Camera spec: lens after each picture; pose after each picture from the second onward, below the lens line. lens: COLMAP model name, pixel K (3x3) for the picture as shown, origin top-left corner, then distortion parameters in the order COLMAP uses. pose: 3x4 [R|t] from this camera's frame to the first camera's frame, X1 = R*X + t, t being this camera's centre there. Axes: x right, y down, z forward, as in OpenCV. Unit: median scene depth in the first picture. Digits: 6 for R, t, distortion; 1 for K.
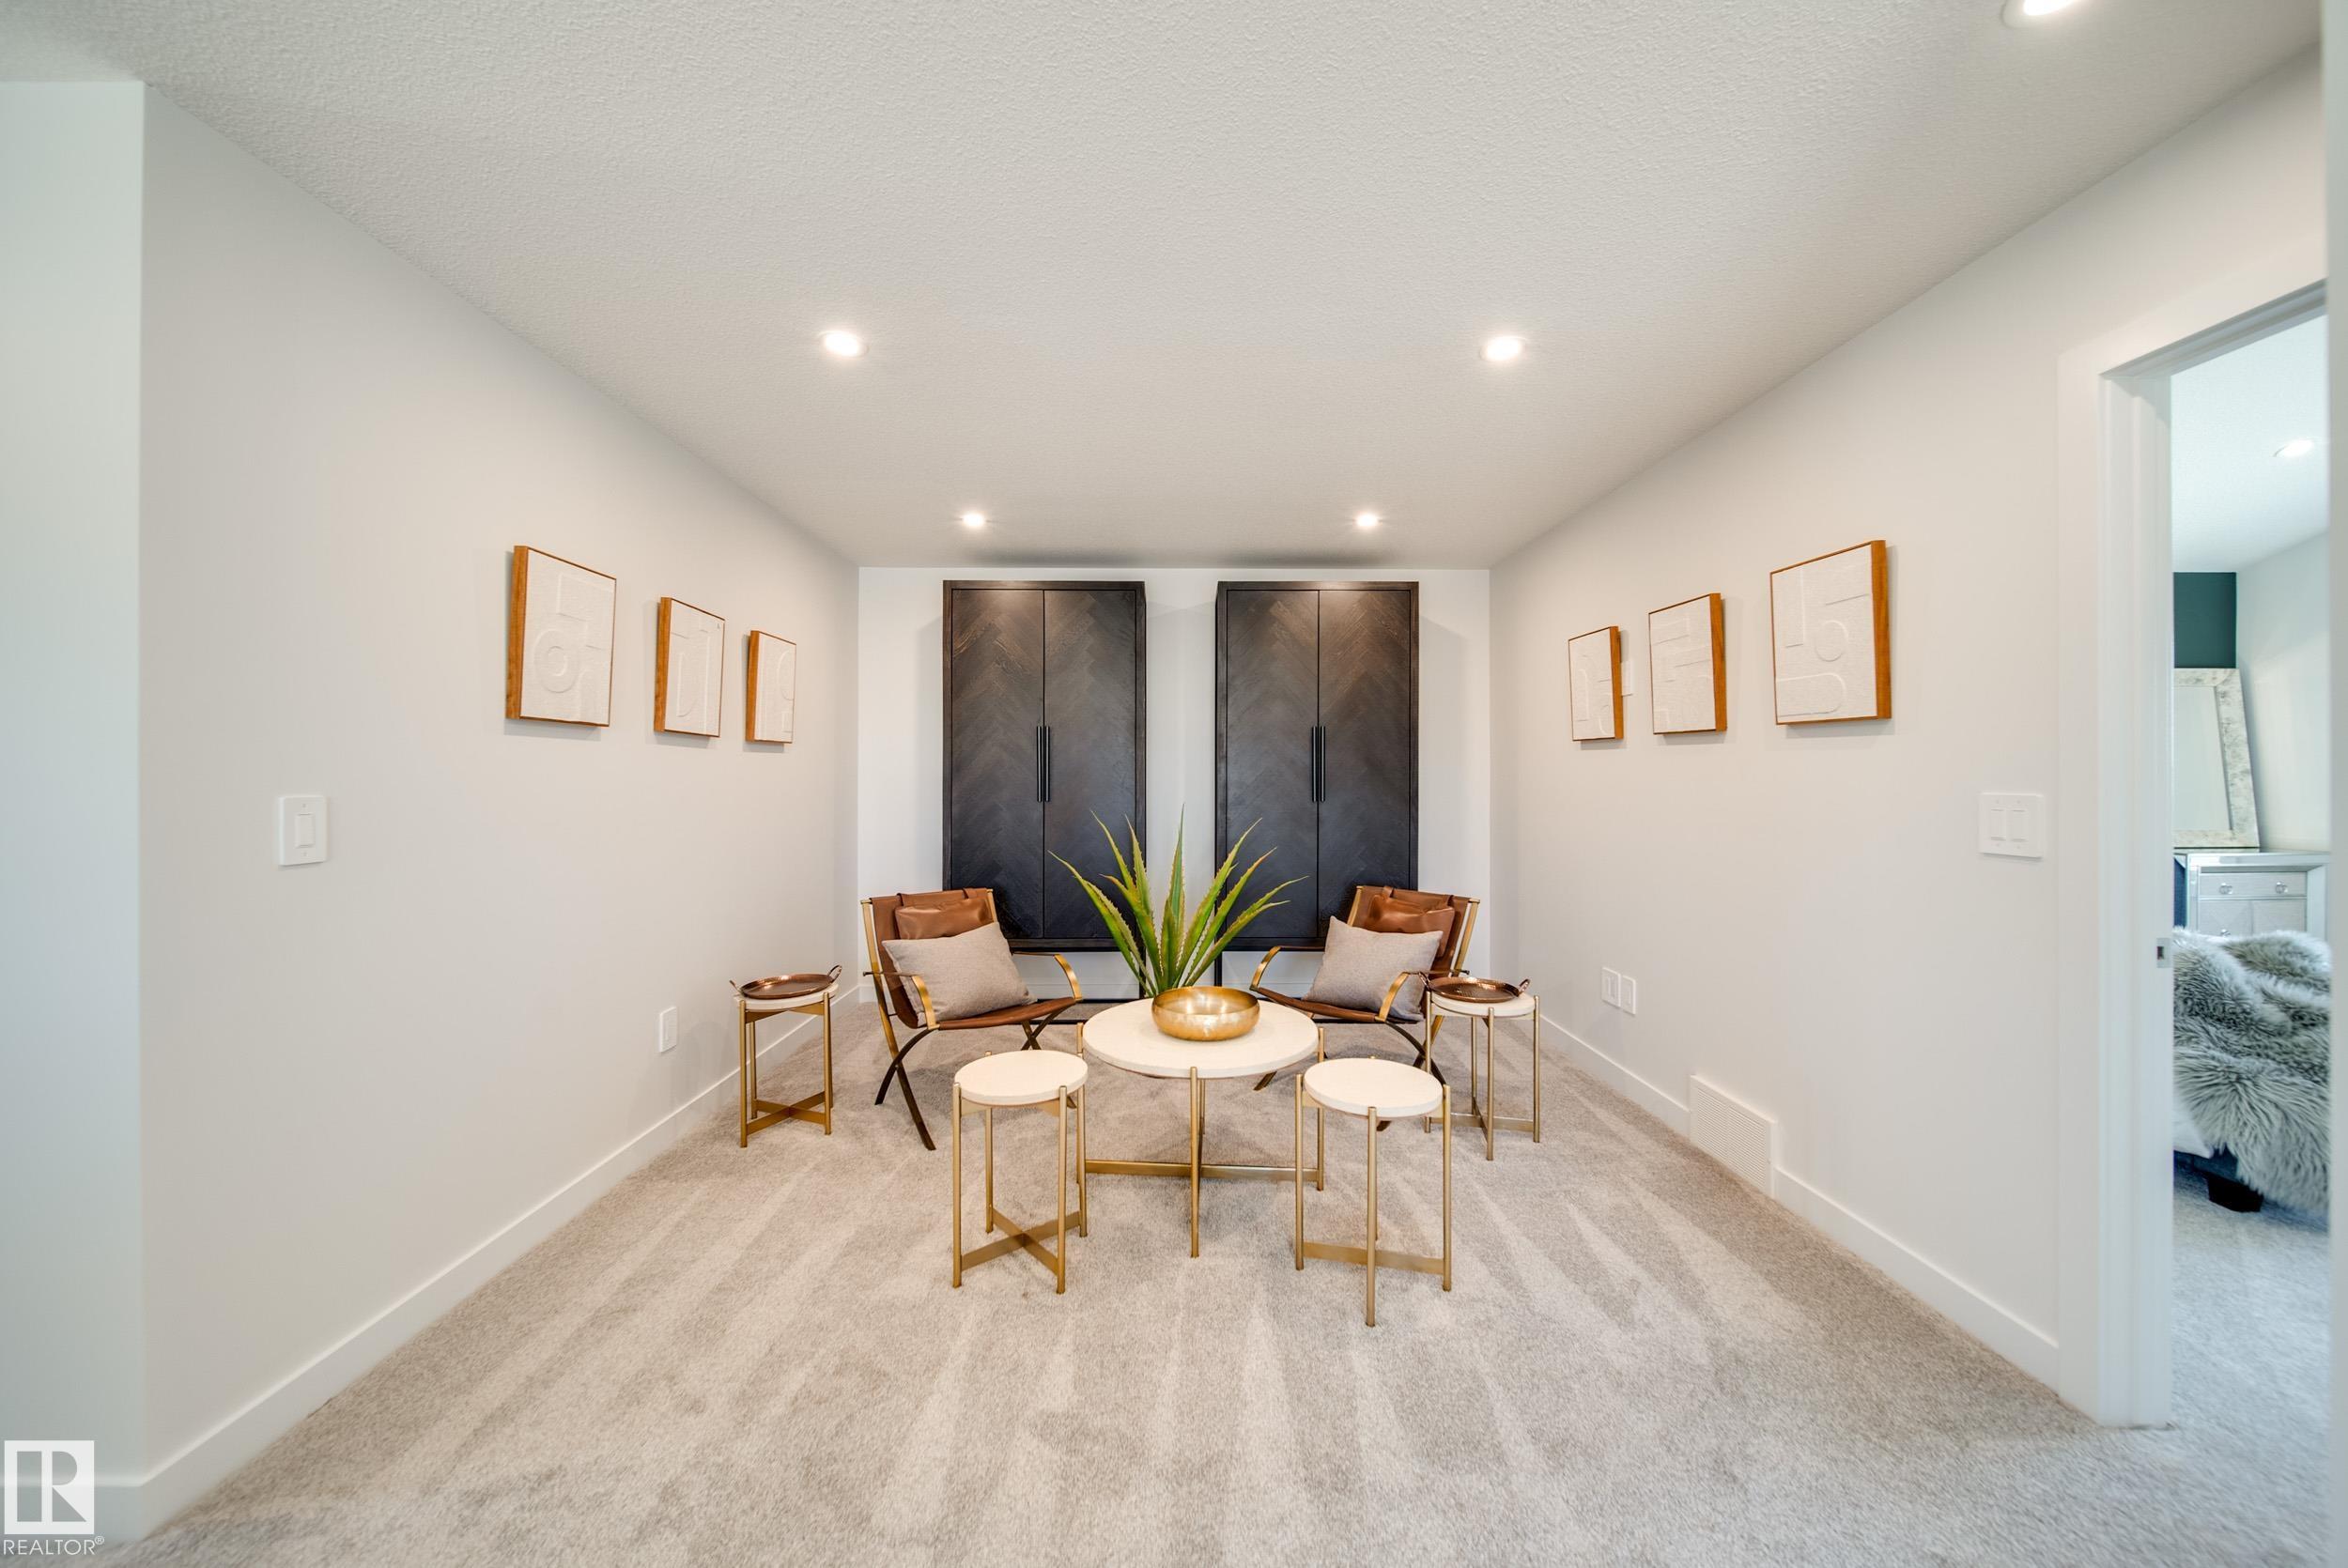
lens RADIAL K [[822.9, 0, 1172.2], [0, 822.9, 781.3], [0, 0, 1]] dist [-0.000283, -0.001777]
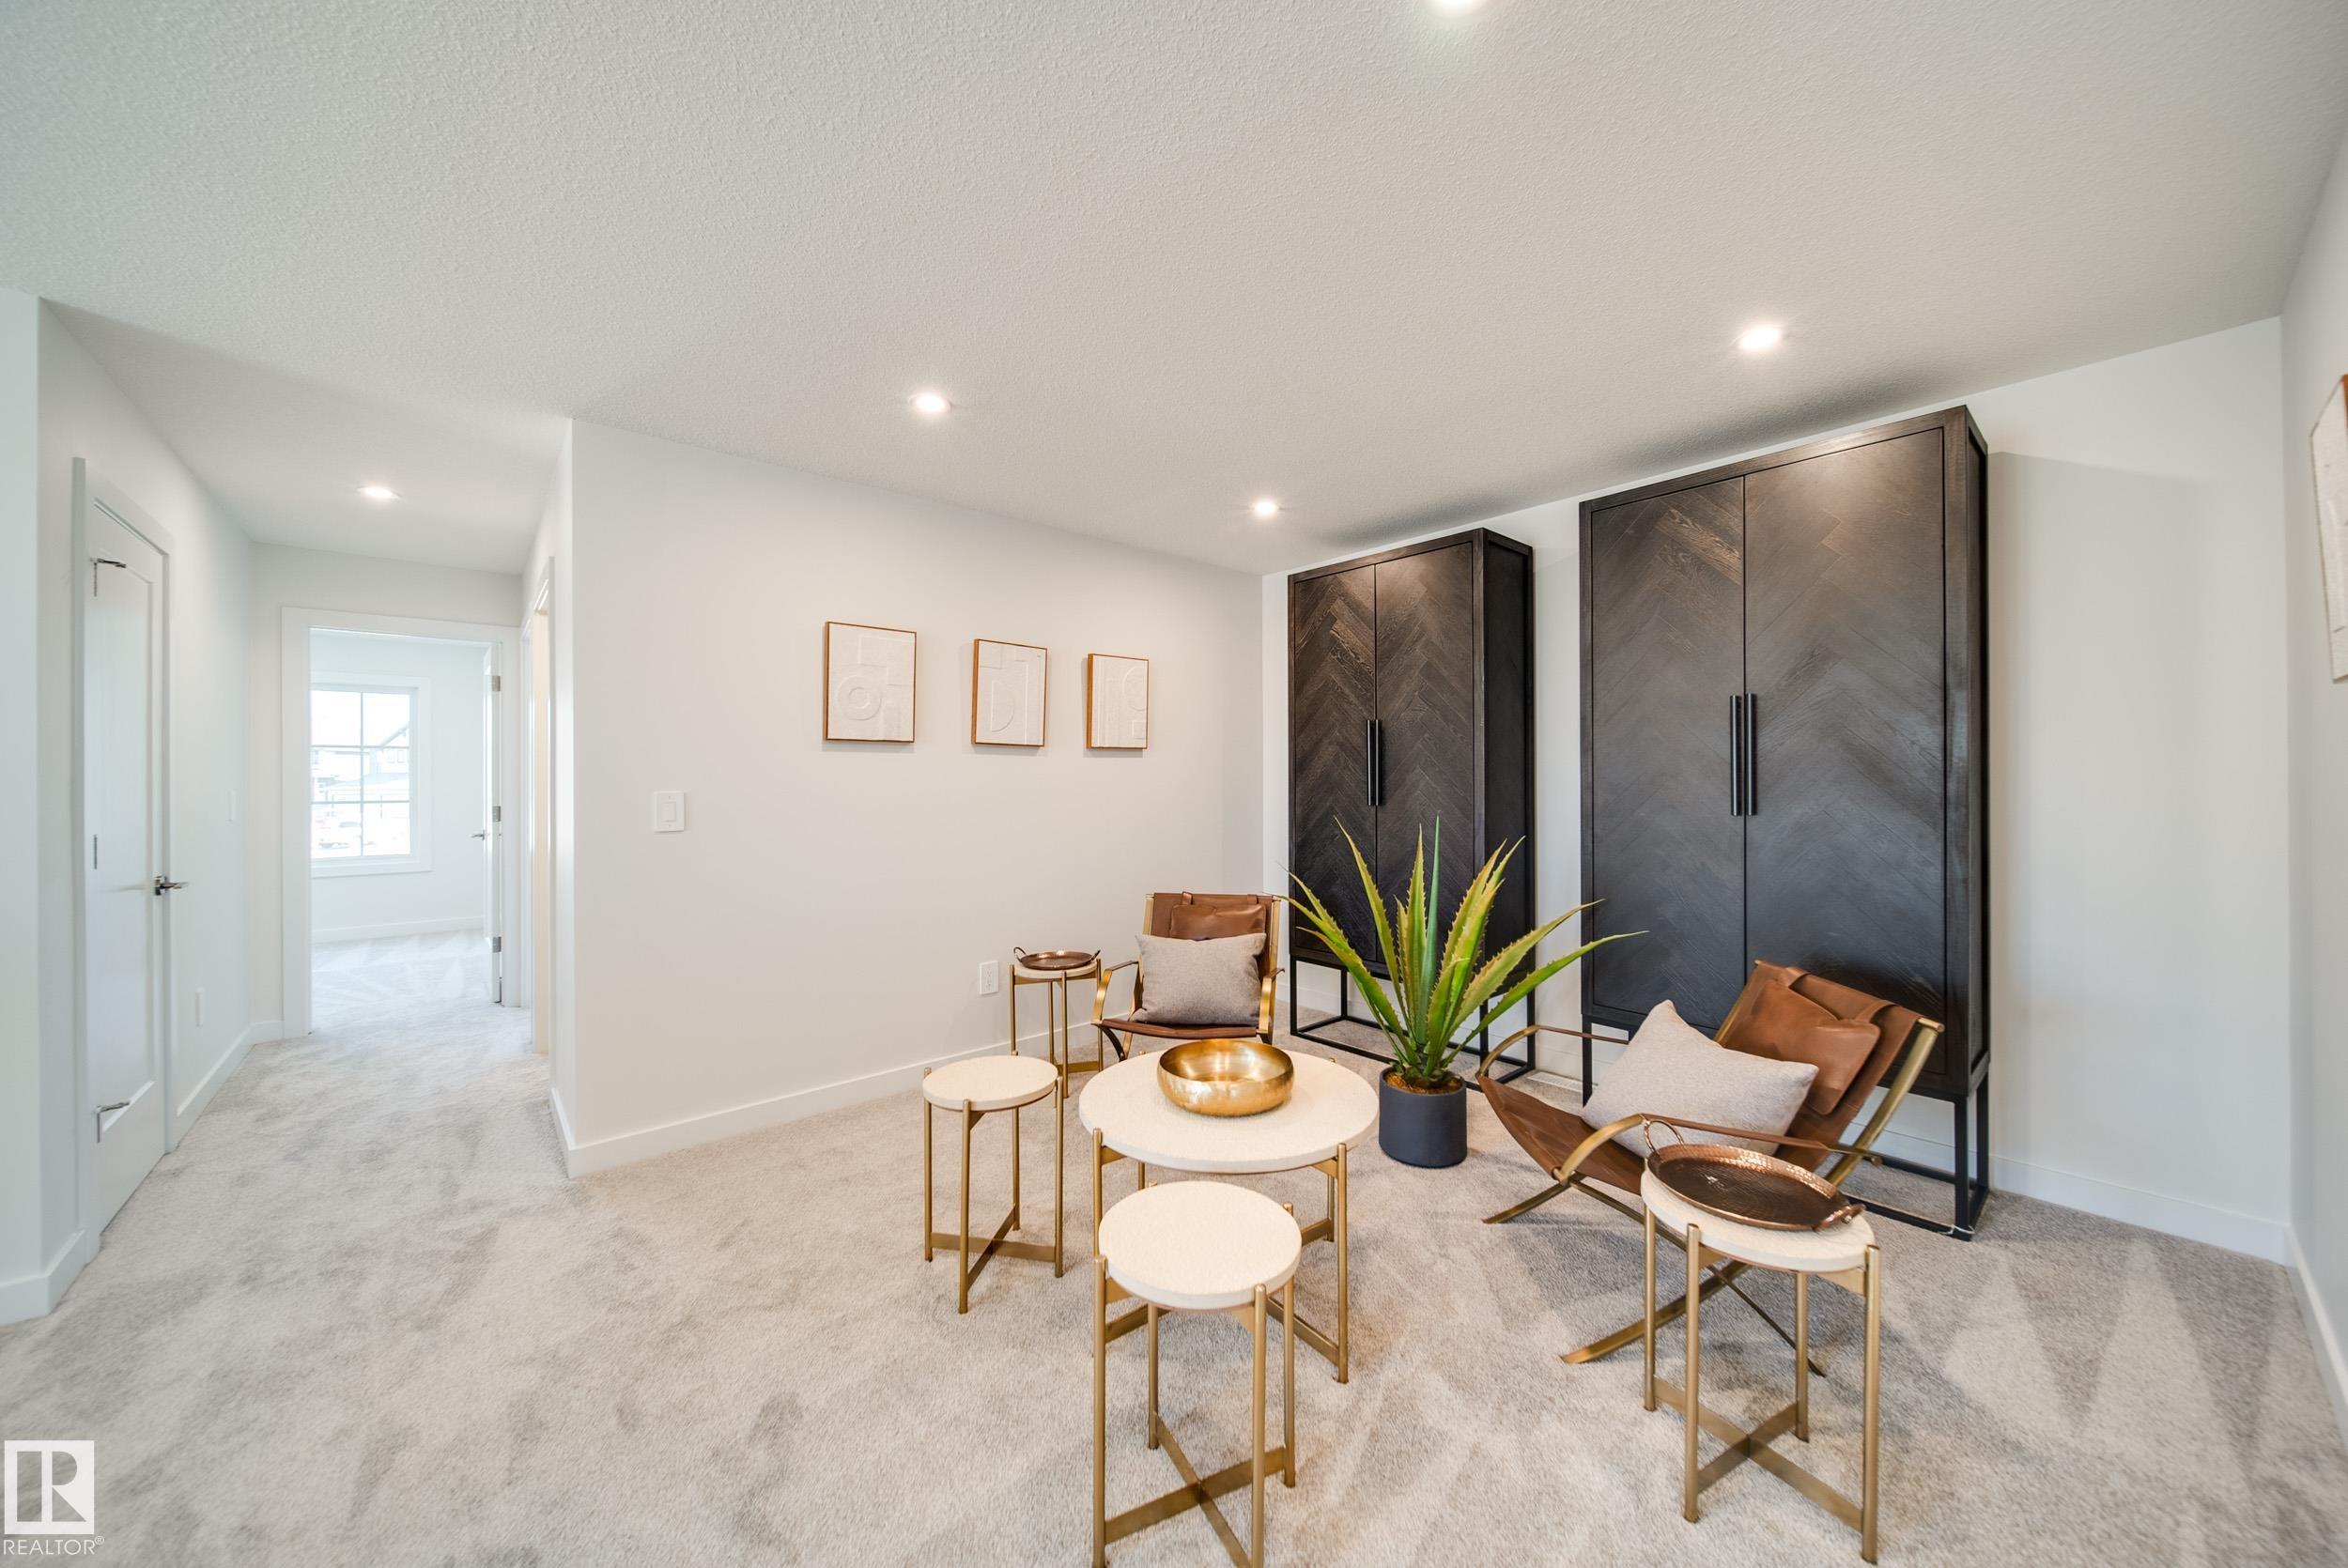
lens RADIAL K [[822.9, 0, 1176.4], [0, 822.9, 781.5], [0, 0, 1]] dist [-0.000283, -0.001777]
pose [[0.650807, -0.000985, -0.759243, 0.498878], [-0.000236, 0.999999, -0.001499, -0.000533], [0.759243, 0.001155, 0.650806, 0.363733]]
